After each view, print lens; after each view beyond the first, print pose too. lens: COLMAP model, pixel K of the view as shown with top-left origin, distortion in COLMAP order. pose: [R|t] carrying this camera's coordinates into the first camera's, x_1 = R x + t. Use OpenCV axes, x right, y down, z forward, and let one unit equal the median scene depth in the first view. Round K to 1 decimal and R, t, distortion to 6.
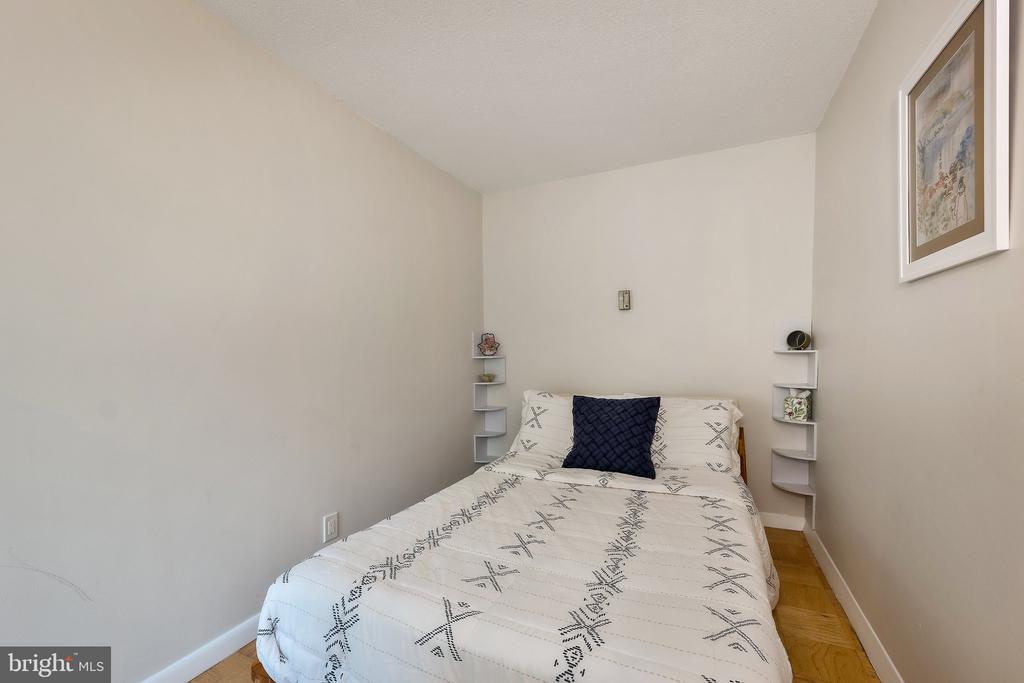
lens RADIAL K [[420.7, 0, 510.0], [0, 420.7, 366.9], [0, 0, 1]] dist [0.000450, -0.000128]
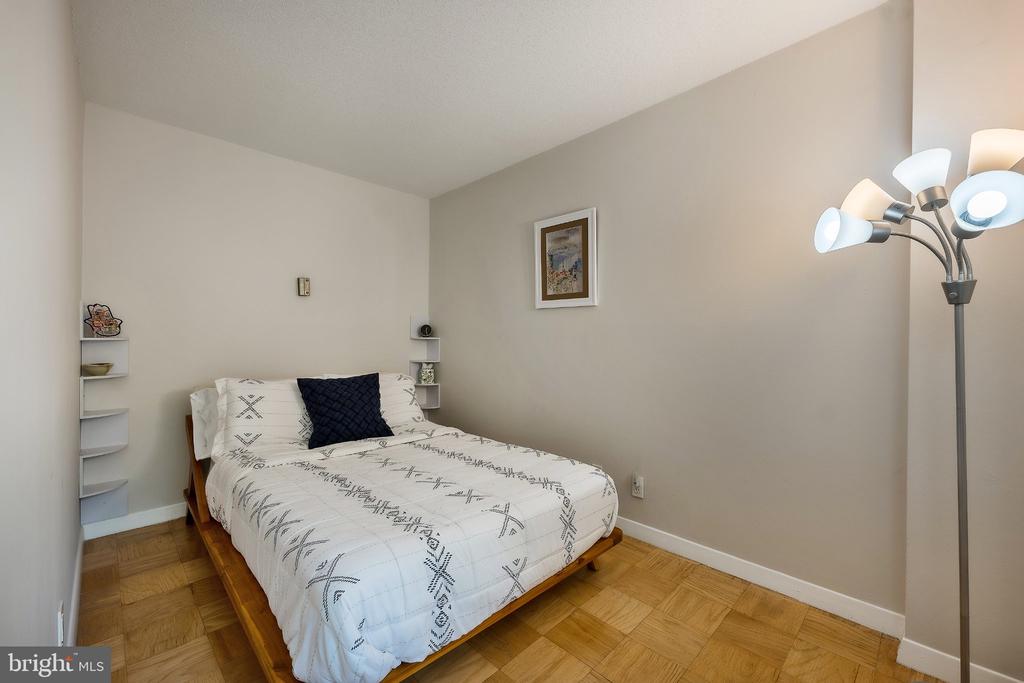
lens RADIAL K [[427.3, 0, 508.6], [0, 427.3, 328.8], [0, 0, 1]] dist [-0.000574, -0.000175]
pose [[0.352352, 0.037600, 0.935112, -0.693295], [0.017672, 0.998747, -0.046818, 0.007250], [-0.935701, 0.033022, 0.351246, 0.190280]]
